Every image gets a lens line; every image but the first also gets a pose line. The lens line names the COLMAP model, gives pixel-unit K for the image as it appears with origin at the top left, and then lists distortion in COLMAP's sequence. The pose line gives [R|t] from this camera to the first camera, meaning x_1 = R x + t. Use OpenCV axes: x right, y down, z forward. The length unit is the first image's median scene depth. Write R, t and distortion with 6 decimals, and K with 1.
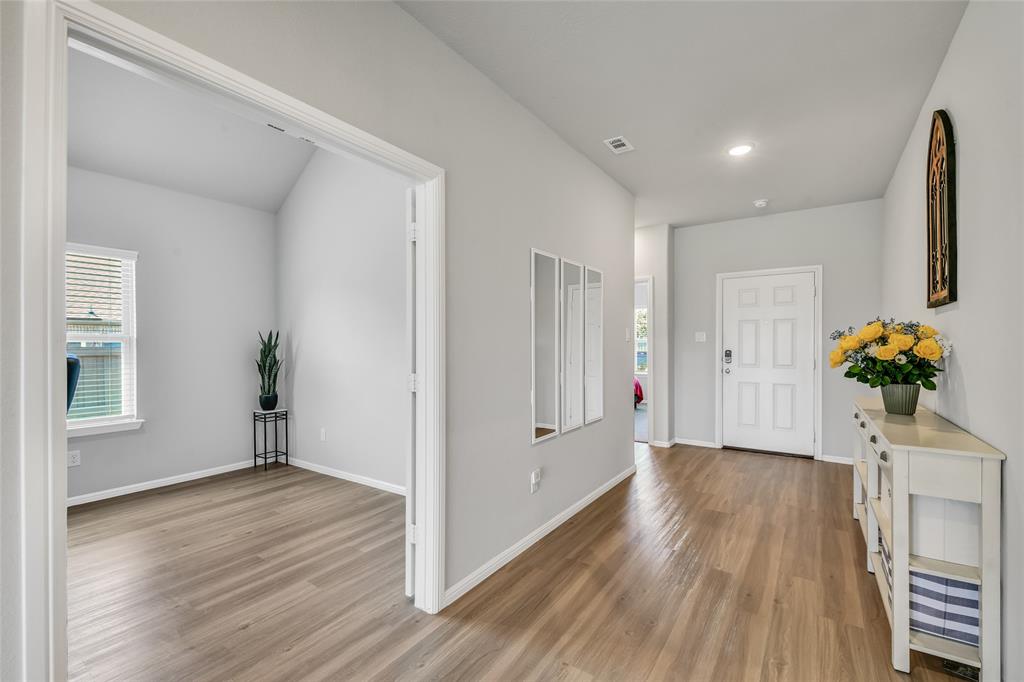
lens RADIAL K [[438.2, 0, 512.3], [0, 438.2, 346.9], [0, 0, 1]] dist [-0.013620, -0.001056]
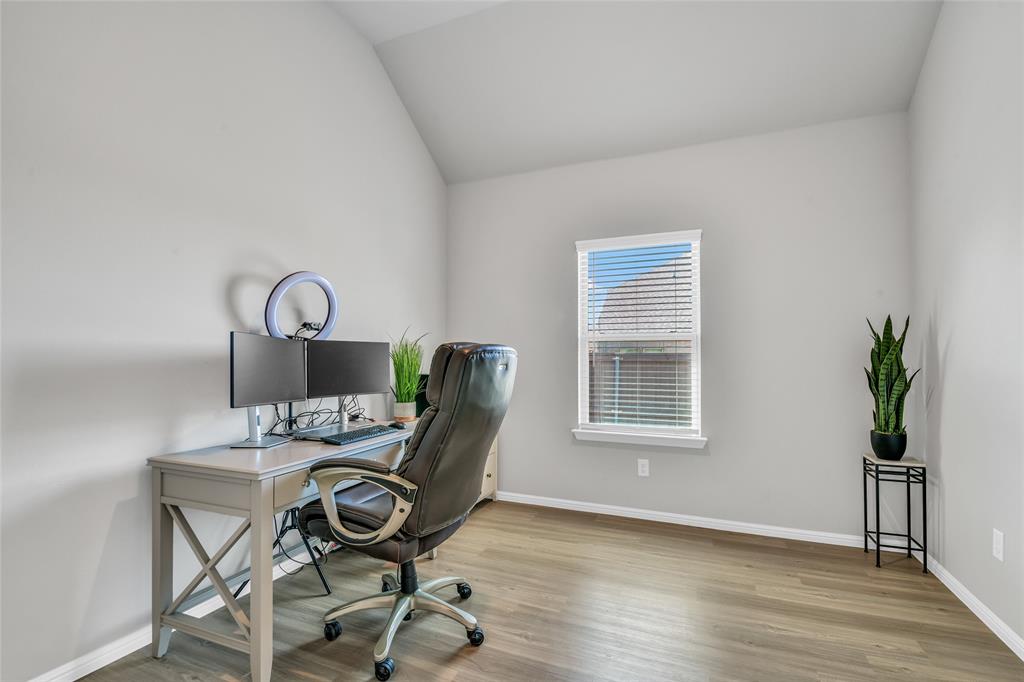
lens RADIAL K [[462.5, 0, 514.6], [0, 462.5, 346.1], [0, 0, 1]] dist [-0.004337, -0.000698]
pose [[0.225525, -0.015868, -0.974108, -0.090634], [-0.004852, 0.999837, -0.017411, 0.013463], [0.974225, 0.008652, 0.225411, 0.404452]]
